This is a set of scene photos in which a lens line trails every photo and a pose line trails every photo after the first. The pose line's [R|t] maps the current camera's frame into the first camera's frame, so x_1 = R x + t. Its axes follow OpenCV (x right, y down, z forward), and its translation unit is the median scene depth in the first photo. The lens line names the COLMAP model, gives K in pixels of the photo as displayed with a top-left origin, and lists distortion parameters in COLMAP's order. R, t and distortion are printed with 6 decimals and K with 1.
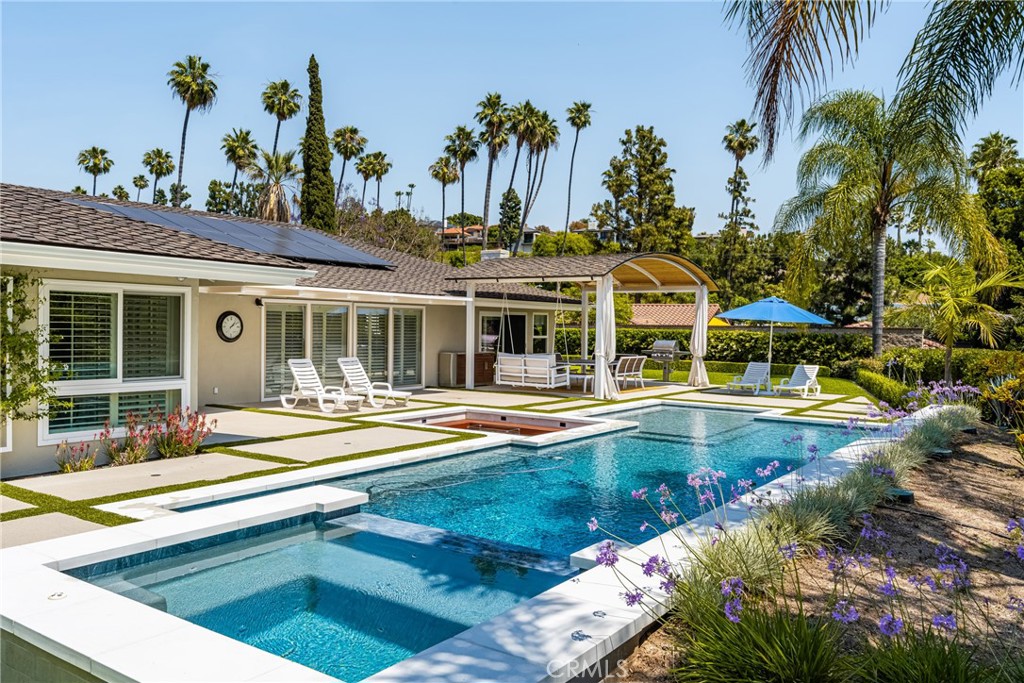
lens RADIAL K [[788.8, 0, 512.0], [0, 788.8, 341.5], [0, 0, 1]] dist [-0.010637, -0.002259]
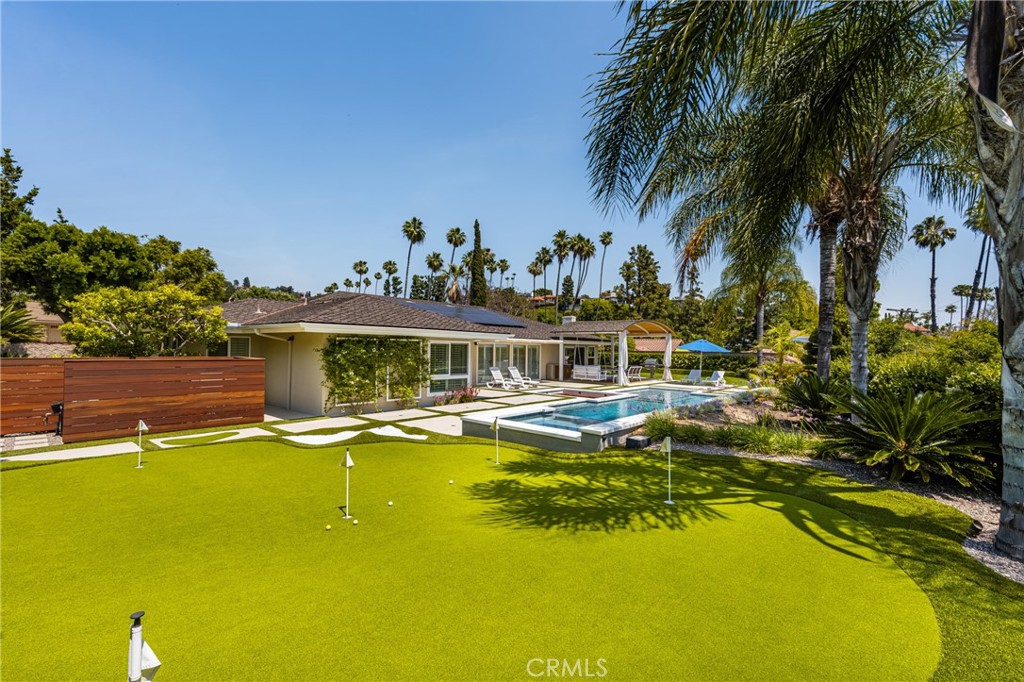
lens RADIAL K [[451.2, 0, 512.0], [0, 451.2, 341.0], [0, 0, 1]] dist [0.001701, 0.000077]
pose [[0.993200, -0.002364, -0.116401, -0.019341], [-0.001760, 0.999375, -0.035309, -0.003354], [0.116412, 0.035274, 0.992574, -0.131456]]
